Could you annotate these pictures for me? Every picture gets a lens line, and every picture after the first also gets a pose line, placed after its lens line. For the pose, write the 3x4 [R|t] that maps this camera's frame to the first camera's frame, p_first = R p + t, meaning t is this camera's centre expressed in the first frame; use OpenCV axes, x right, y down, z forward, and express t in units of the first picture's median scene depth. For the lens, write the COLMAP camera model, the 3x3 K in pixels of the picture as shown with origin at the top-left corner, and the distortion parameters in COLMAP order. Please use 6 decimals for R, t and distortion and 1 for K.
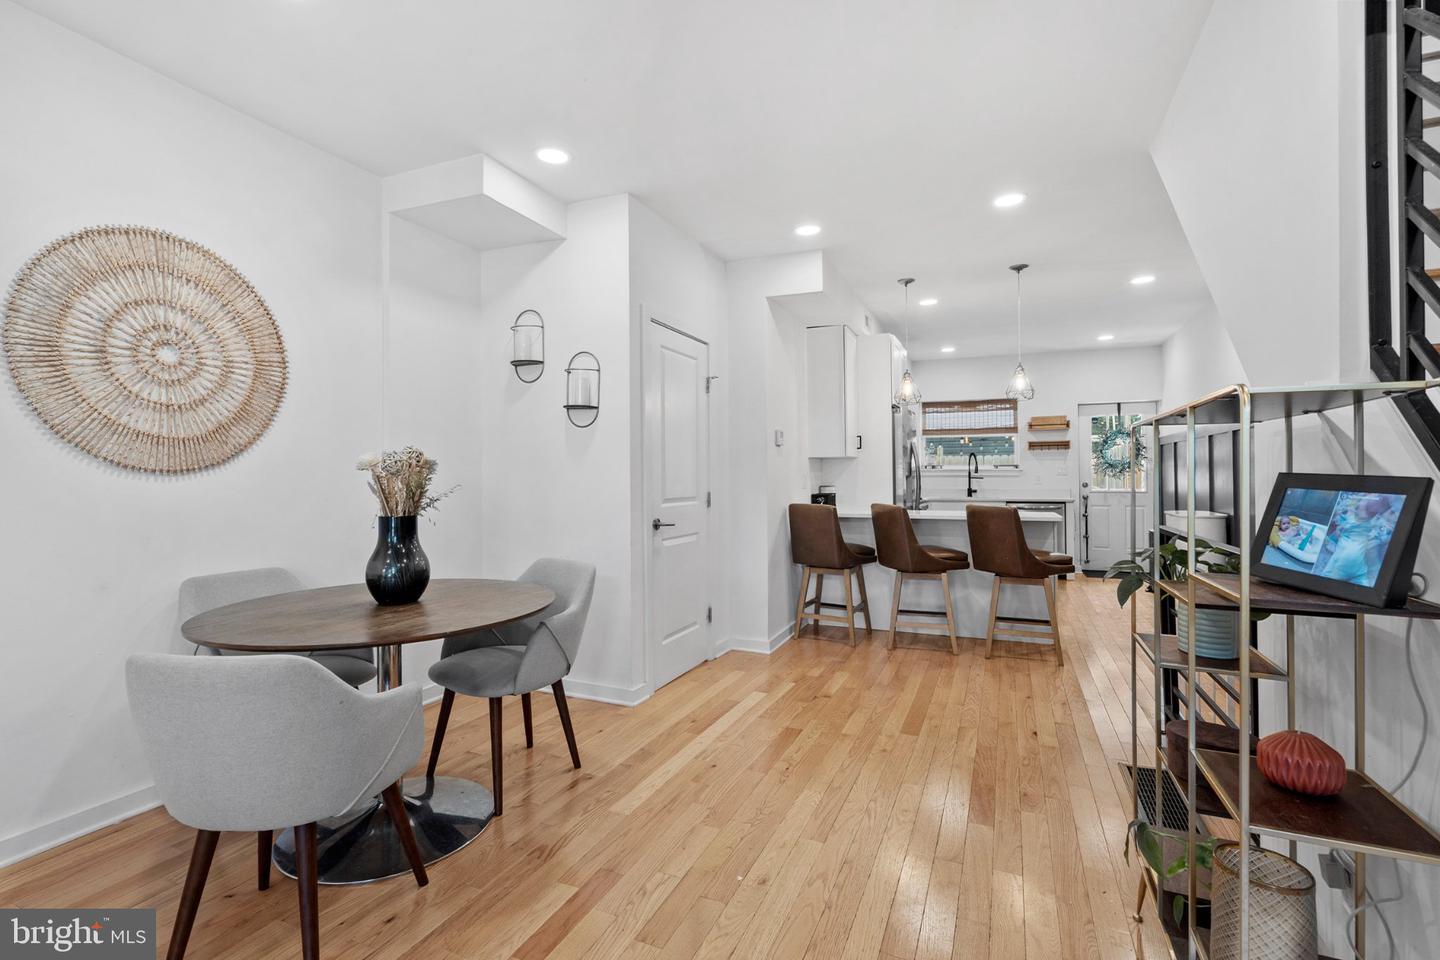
lens RADIAL K [[668.7, 0, 715.3], [0, 668.7, 471.8], [0, 0, 1]] dist [0.001788, -0.001161]
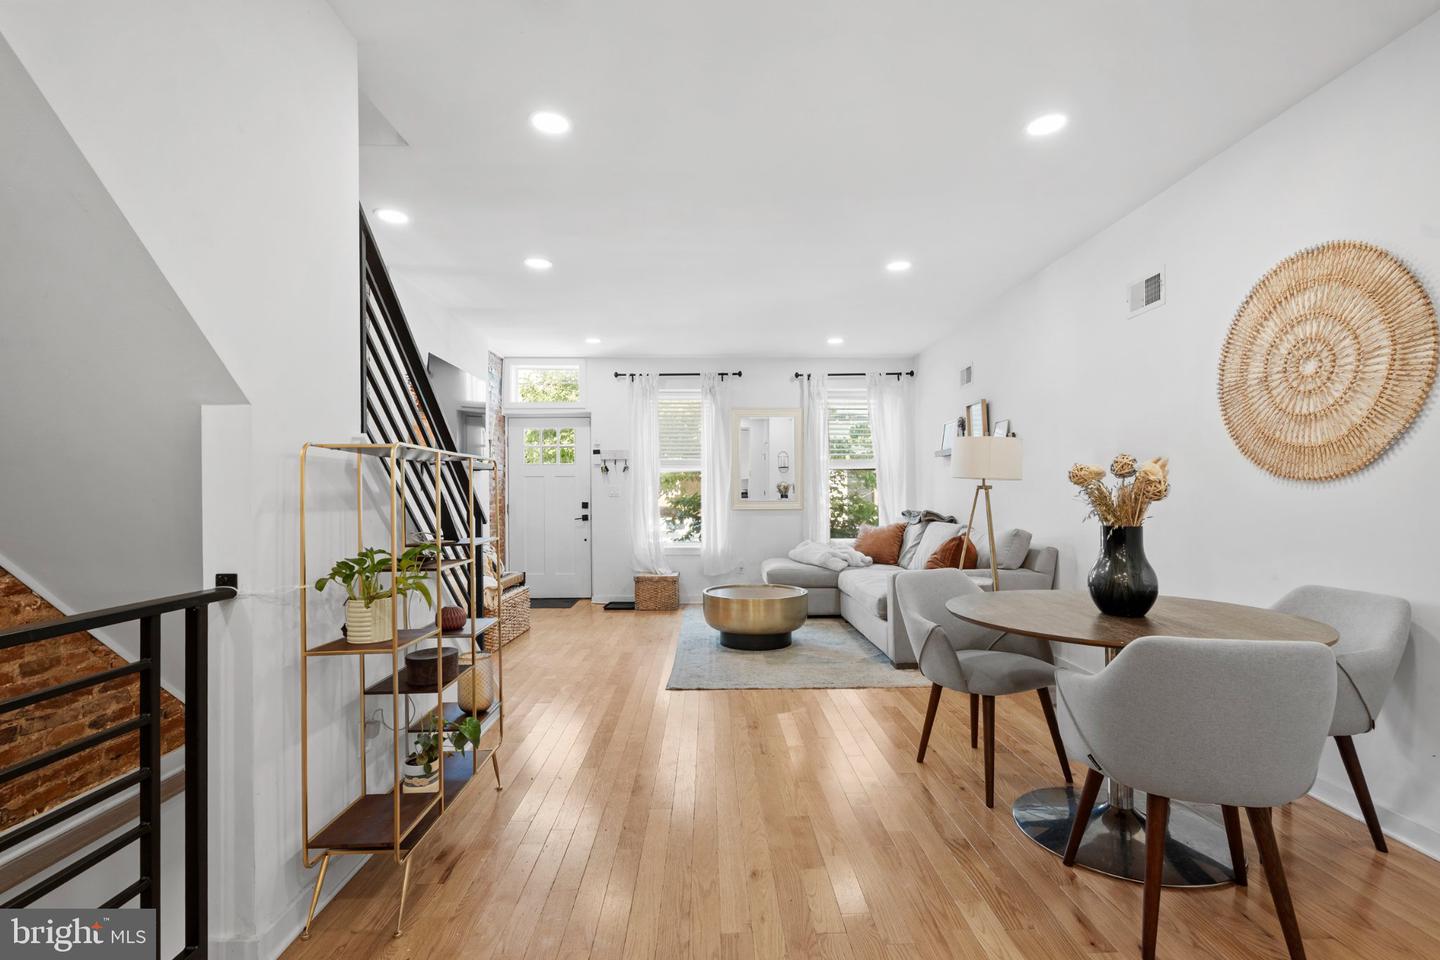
lens RADIAL K [[668.7, 0, 724.0], [0, 668.7, 487.2], [0, 0, 1]] dist [0.001788, -0.001161]
pose [[-0.893452, -0.001318, -0.449157, 0.295118], [0.007783, 0.999800, -0.018416, 0.015440], [0.449092, -0.019949, -0.893263, 0.983639]]
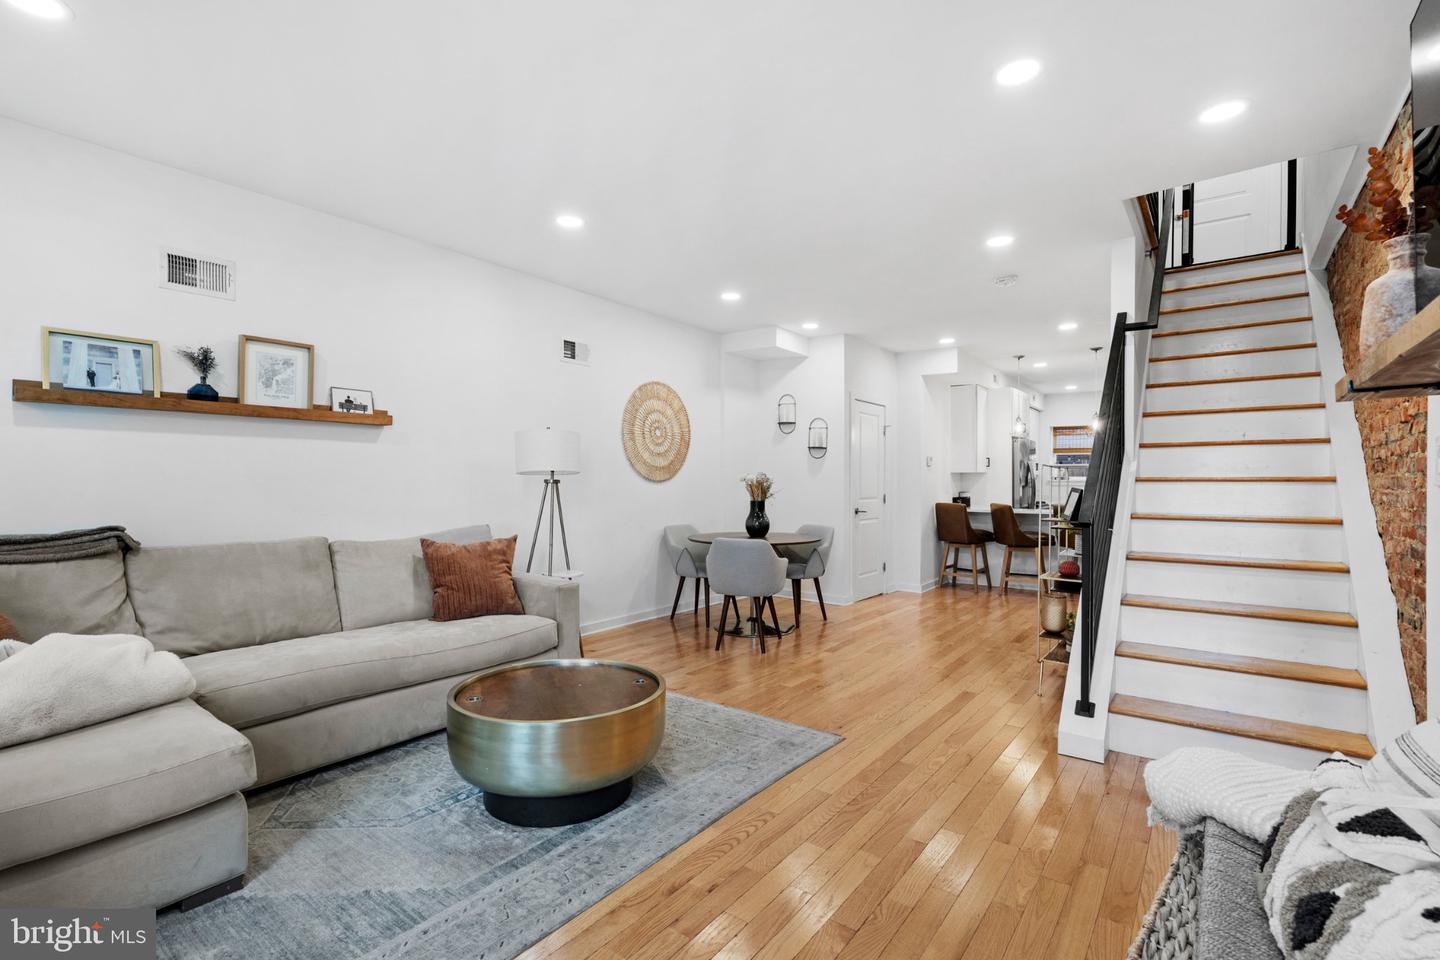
lens RADIAL K [[668.7, 0, 726.7], [0, 668.7, 479.0], [0, 0, 1]] dist [0.001788, -0.001161]
pose [[0.976149, 0.009057, -0.216912, -0.037516], [-0.008398, 0.999957, 0.003958, -0.013187], [0.216939, -0.002042, 0.976183, -0.834425]]
